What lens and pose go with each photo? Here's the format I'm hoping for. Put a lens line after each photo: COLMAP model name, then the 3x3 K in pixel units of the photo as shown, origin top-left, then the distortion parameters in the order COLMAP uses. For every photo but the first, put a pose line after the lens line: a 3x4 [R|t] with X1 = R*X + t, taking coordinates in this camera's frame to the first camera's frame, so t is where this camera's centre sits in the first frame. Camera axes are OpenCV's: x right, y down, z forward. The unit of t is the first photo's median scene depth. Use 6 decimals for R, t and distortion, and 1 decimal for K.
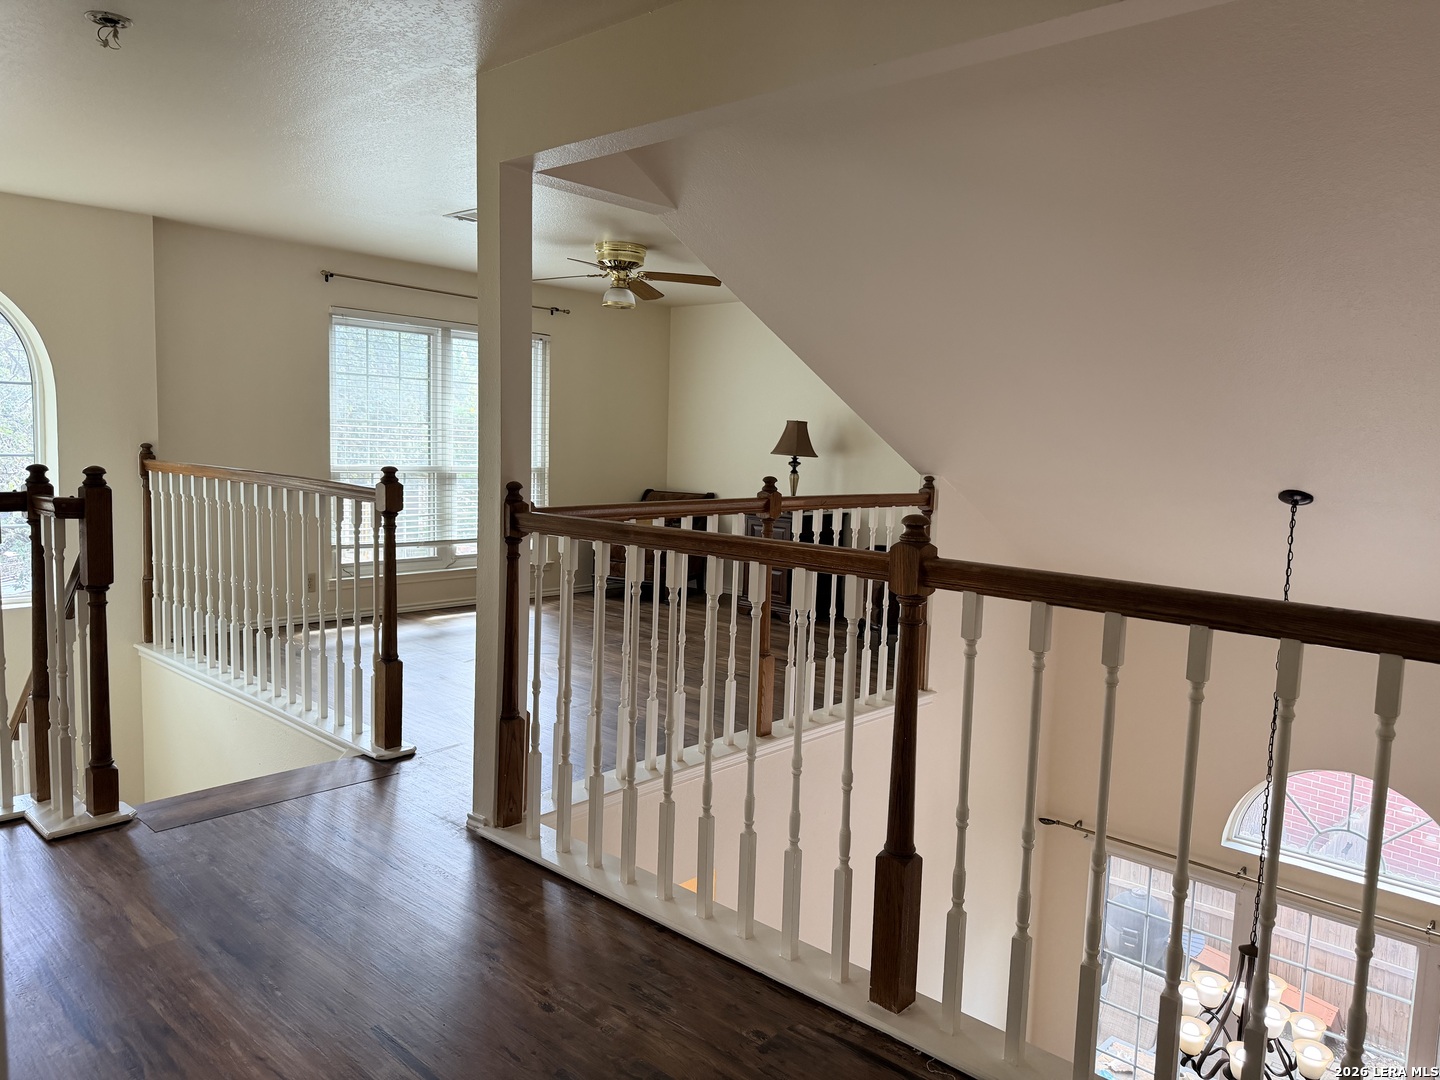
lens RADIAL K [[1013.1, 0, 720.6], [0, 1013.1, 543.4], [0, 0, 1]] dist [0.044374, -0.052700]
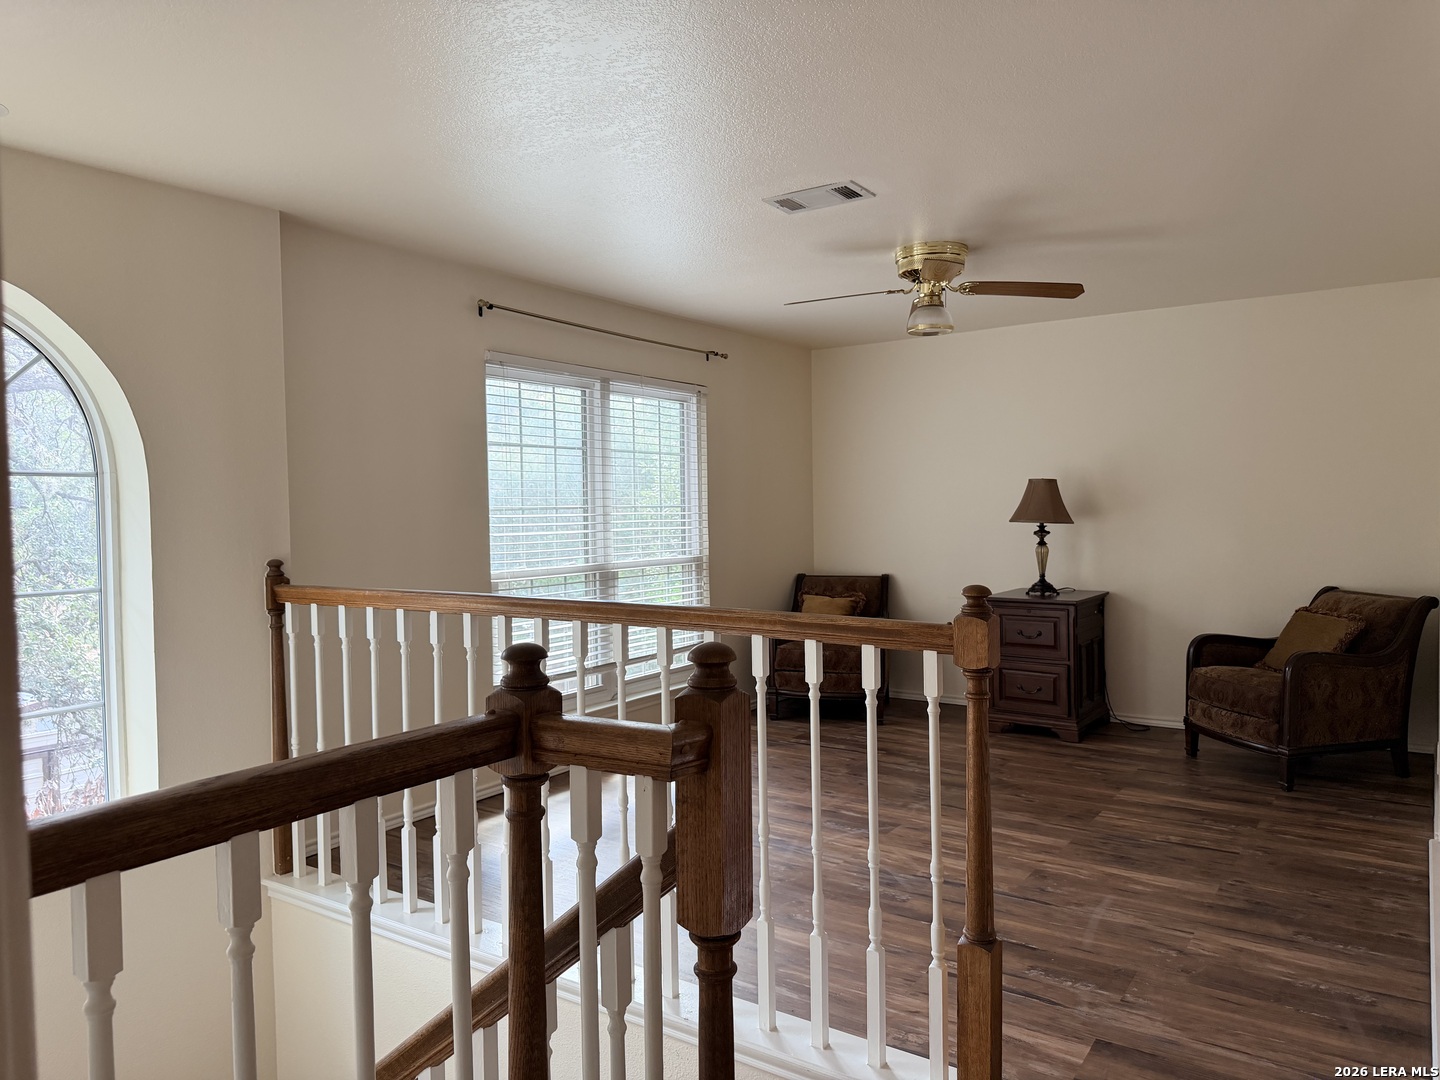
lens RADIAL K [[1013.1, 0, 732.4], [0, 1013.1, 543.0], [0, 0, 1]] dist [0.044374, -0.052700]
pose [[0.988243, -0.056425, 0.142098, -0.292554], [0.065568, 0.996012, -0.060506, -0.040449], [-0.138117, 0.069111, 0.988002, 0.259898]]
